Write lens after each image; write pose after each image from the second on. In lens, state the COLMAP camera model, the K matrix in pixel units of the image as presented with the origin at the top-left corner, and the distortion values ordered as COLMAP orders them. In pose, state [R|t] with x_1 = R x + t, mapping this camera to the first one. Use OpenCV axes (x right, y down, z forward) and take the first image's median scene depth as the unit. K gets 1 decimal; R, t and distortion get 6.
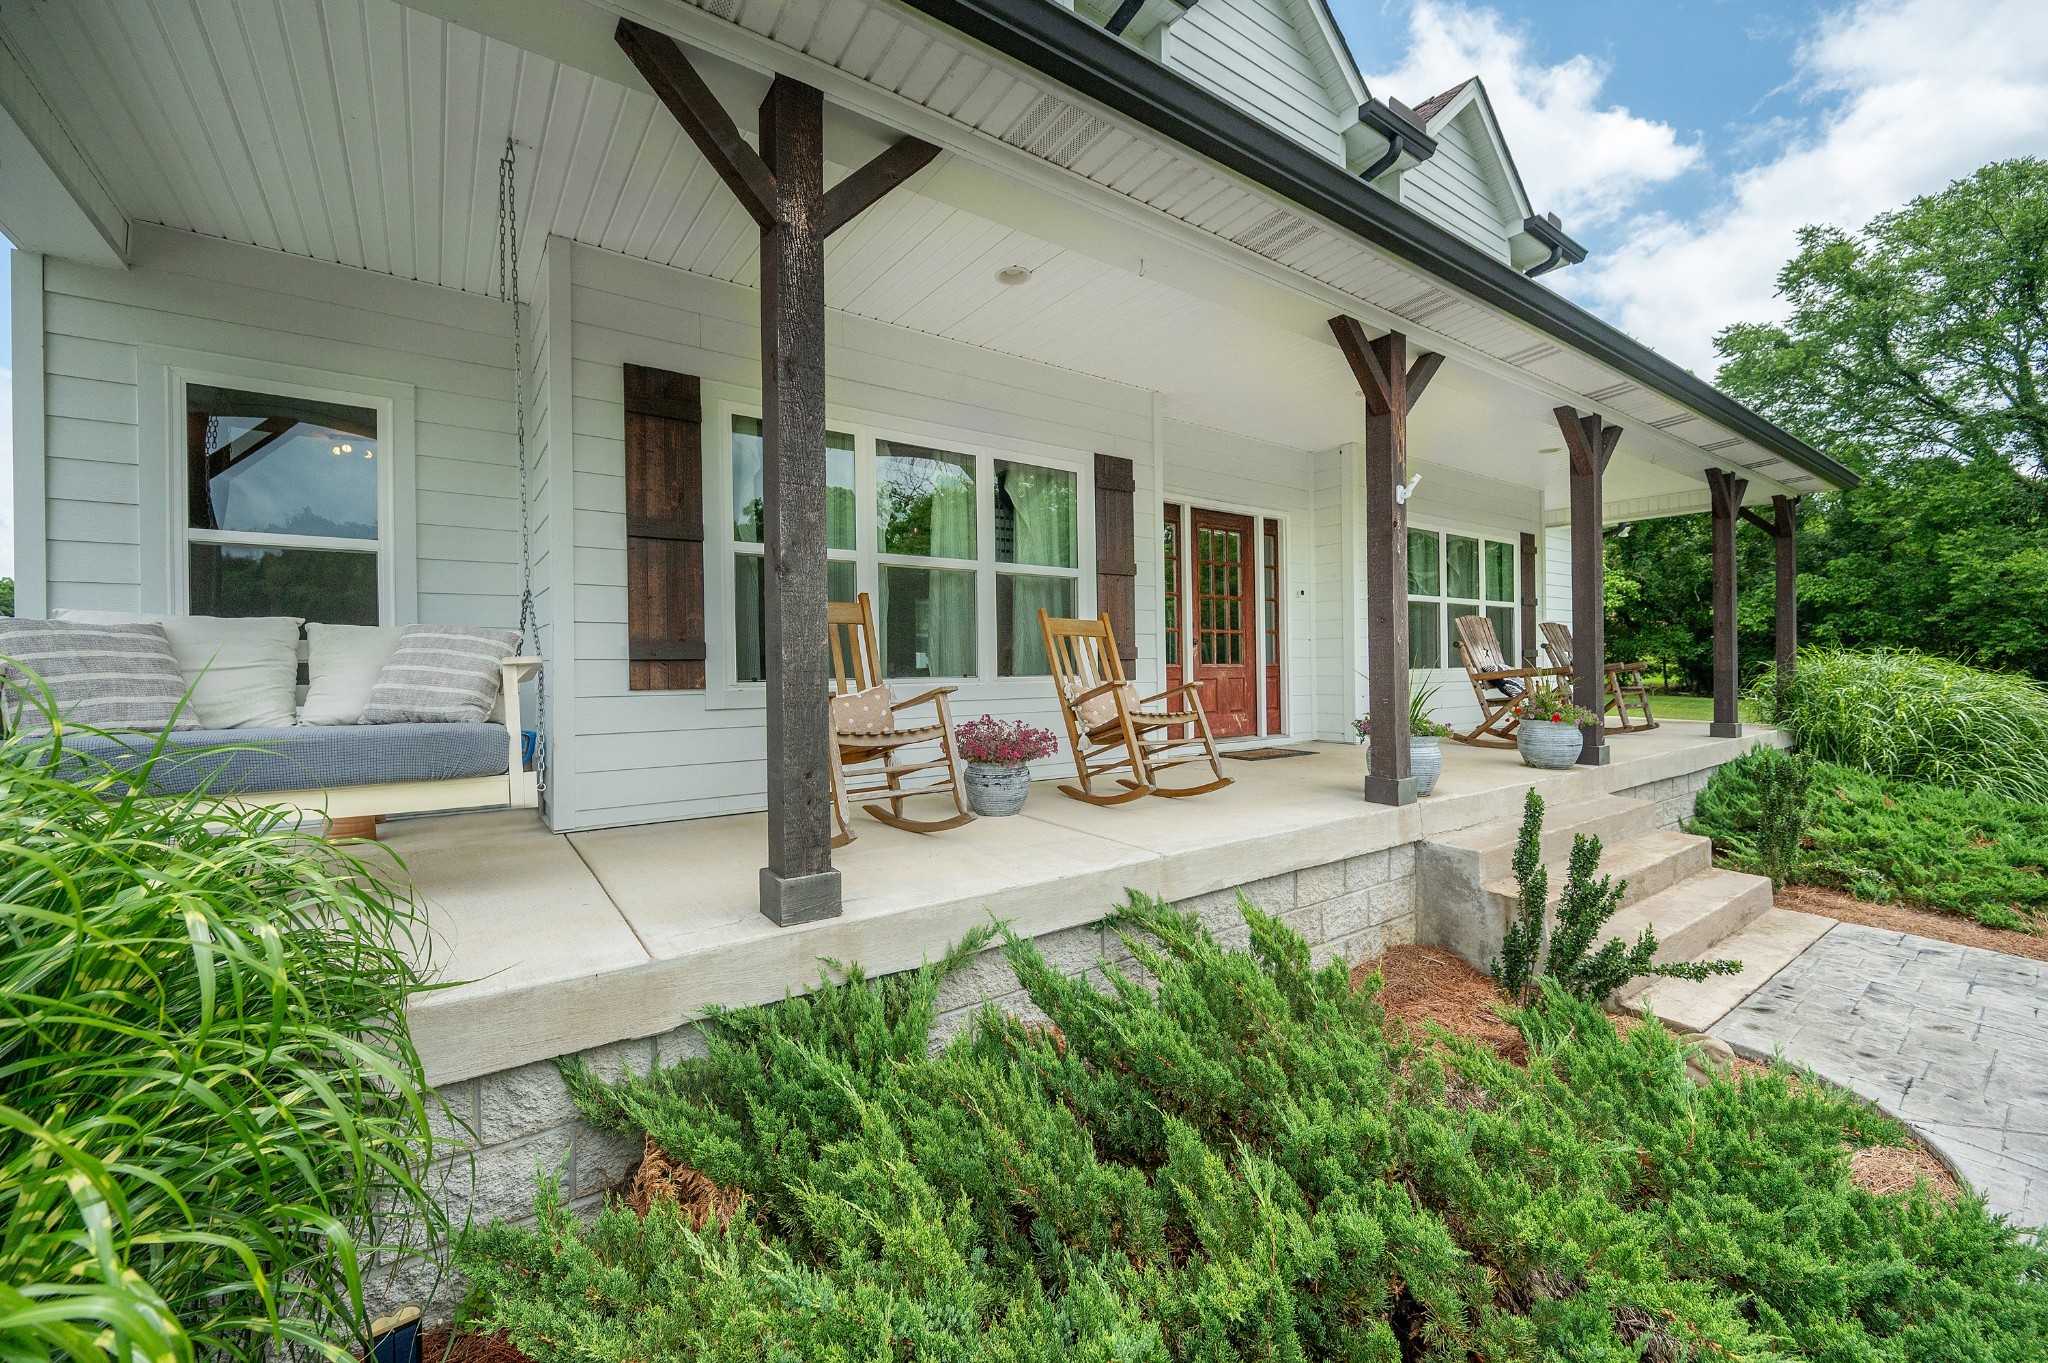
lens RADIAL K [[834.7, 0, 1025.2], [0, 834.7, 662.7], [0, 0, 1]] dist [-0.002220, -0.000056]
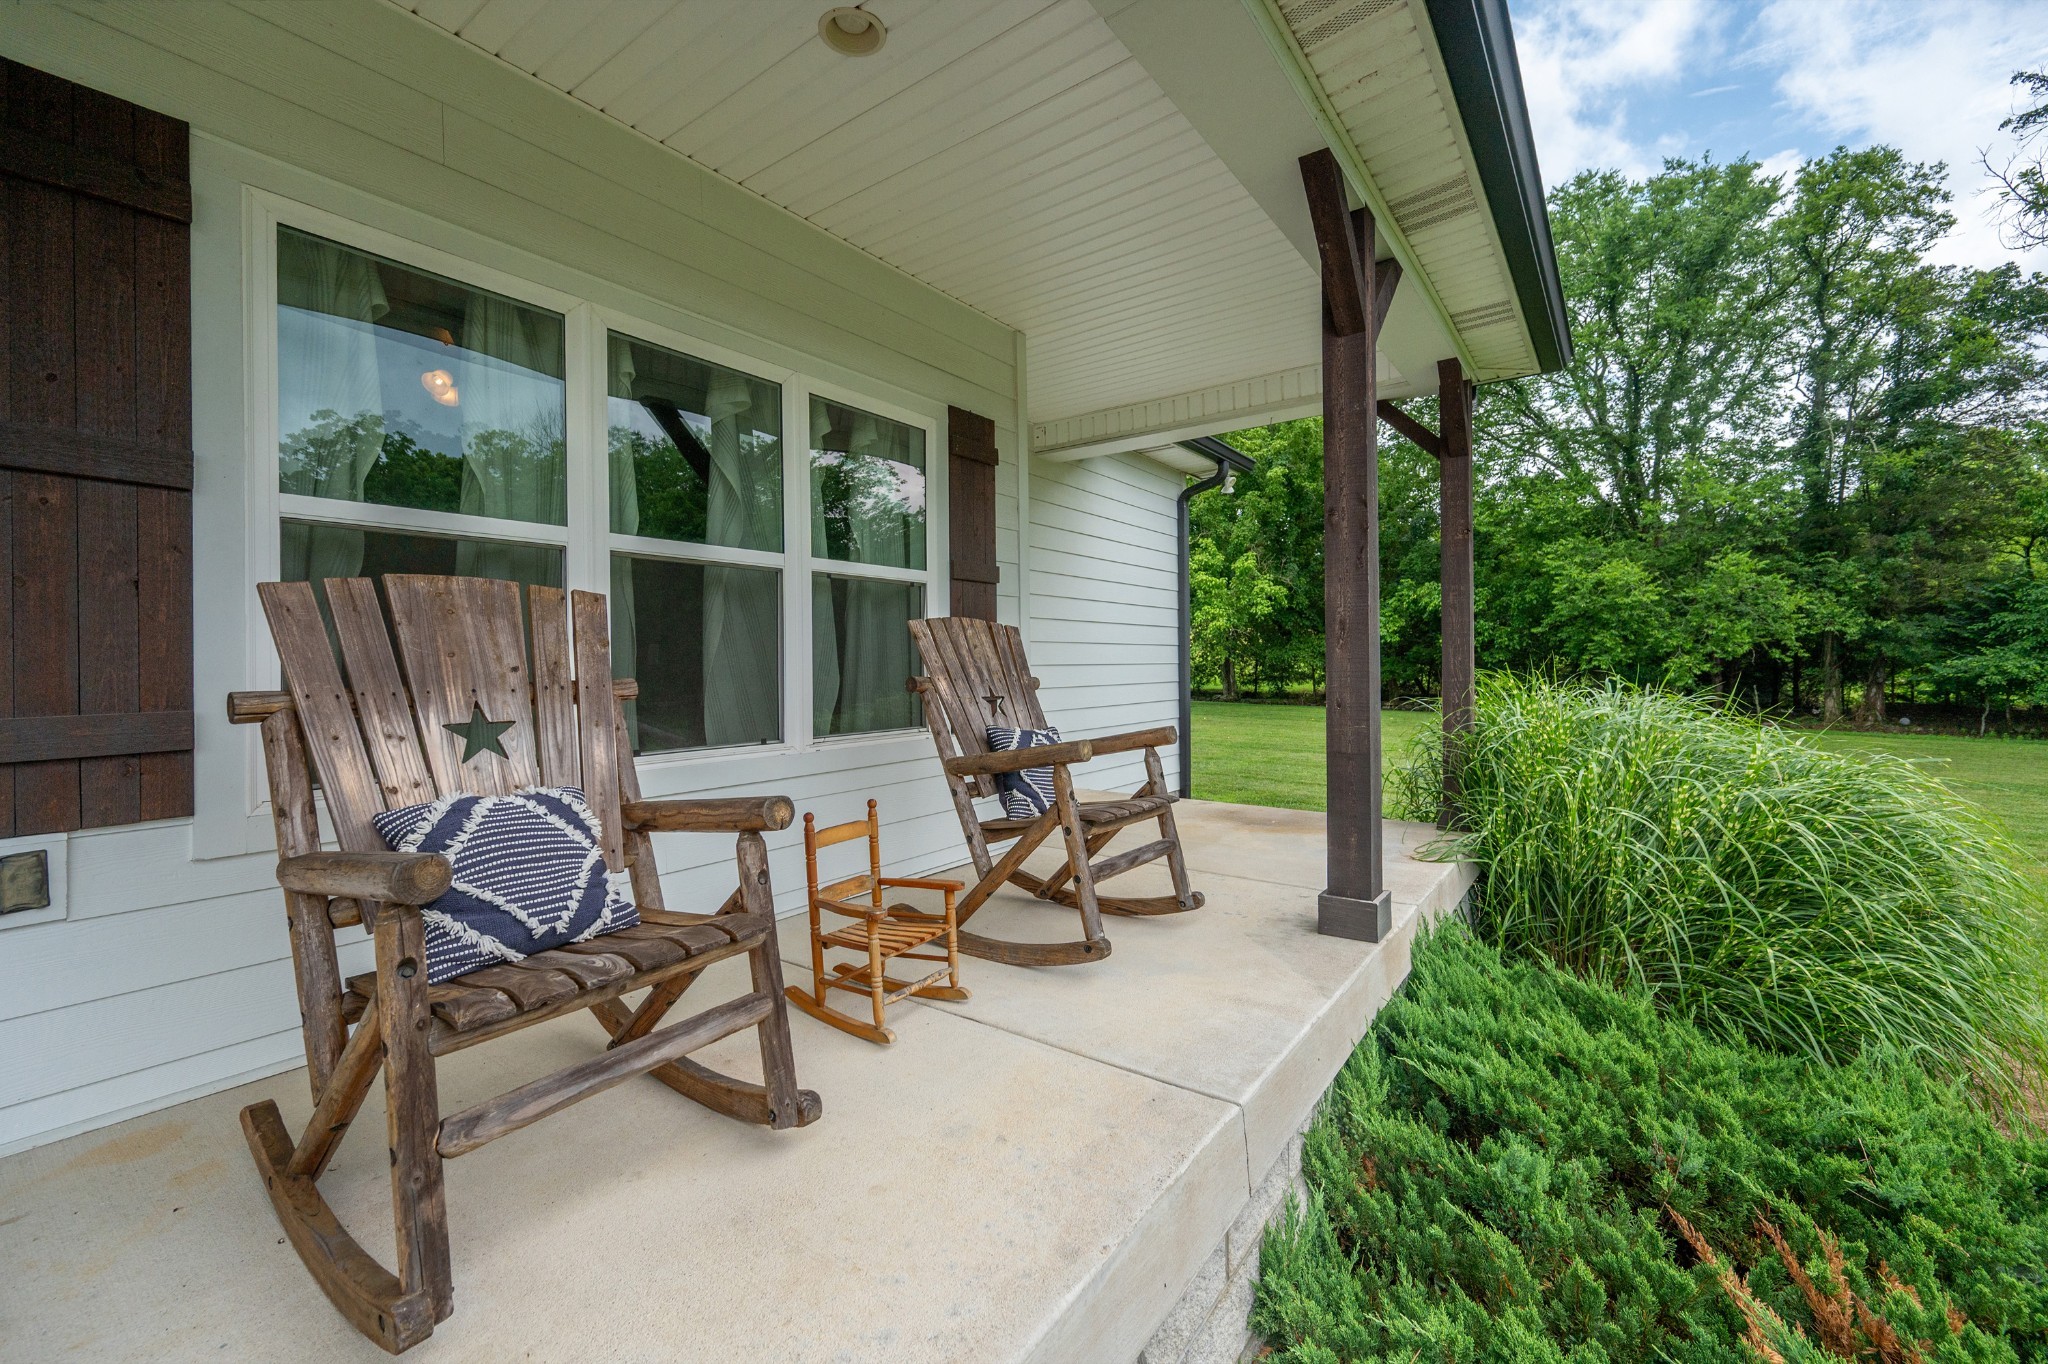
lens RADIAL K [[834.7, 0, 1022.6], [0, 834.7, 679.1], [0, 0, 1]] dist [-0.002220, -0.000056]
pose [[0.951933, -0.006032, 0.306248, 0.212615], [0.001761, 0.999897, 0.014219, -0.009553], [-0.306302, -0.012996, 0.951846, 0.251574]]
